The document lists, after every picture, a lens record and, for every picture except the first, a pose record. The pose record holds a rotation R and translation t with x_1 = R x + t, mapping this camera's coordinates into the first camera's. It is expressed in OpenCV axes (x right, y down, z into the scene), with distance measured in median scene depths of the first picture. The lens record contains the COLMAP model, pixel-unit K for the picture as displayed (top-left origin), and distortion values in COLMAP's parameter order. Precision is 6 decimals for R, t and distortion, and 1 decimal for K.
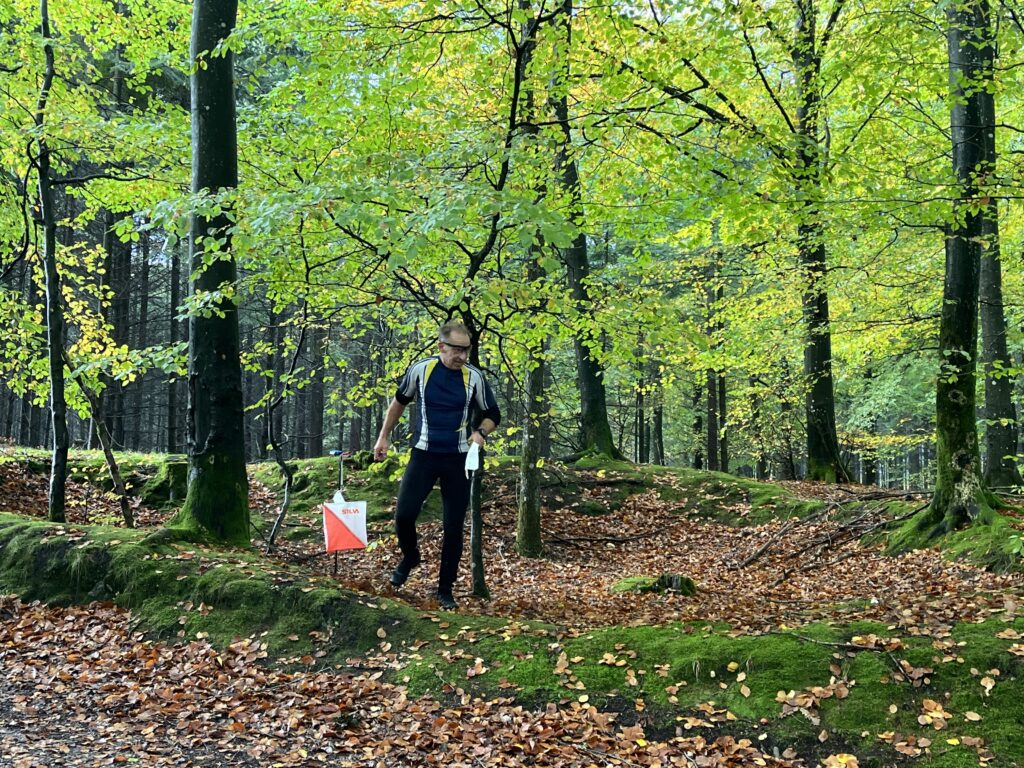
lens RADIAL K [[1217.8, 0, 507.3], [0, 1217.8, 382.9], [0, 0, 1]] dist [0.044281, 0.000000]
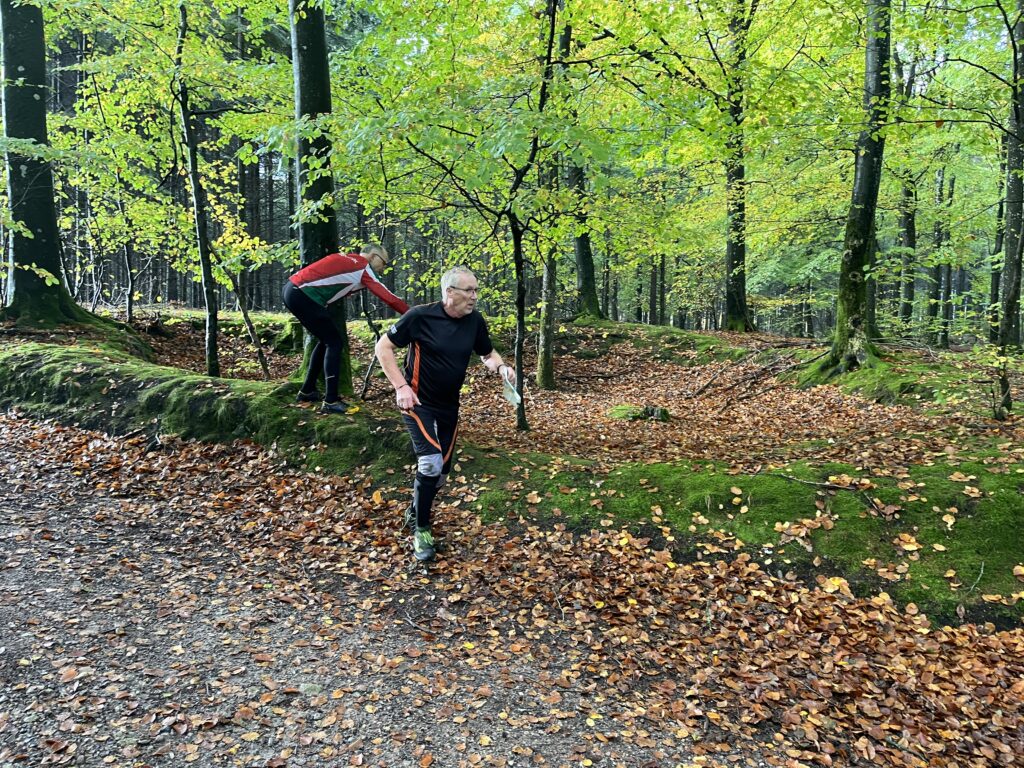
lens RADIAL K [[772.8, 0, 519.6], [0, 772.8, 383.5], [0, 0, 1]] dist [0.052136, -0.009310]
pose [[0.999933, -0.000974, 0.011555, -0.025451], [-0.000861, 0.987492, 0.157670, -0.008363], [-0.011564, -0.157669, 0.987424, 0.107929]]
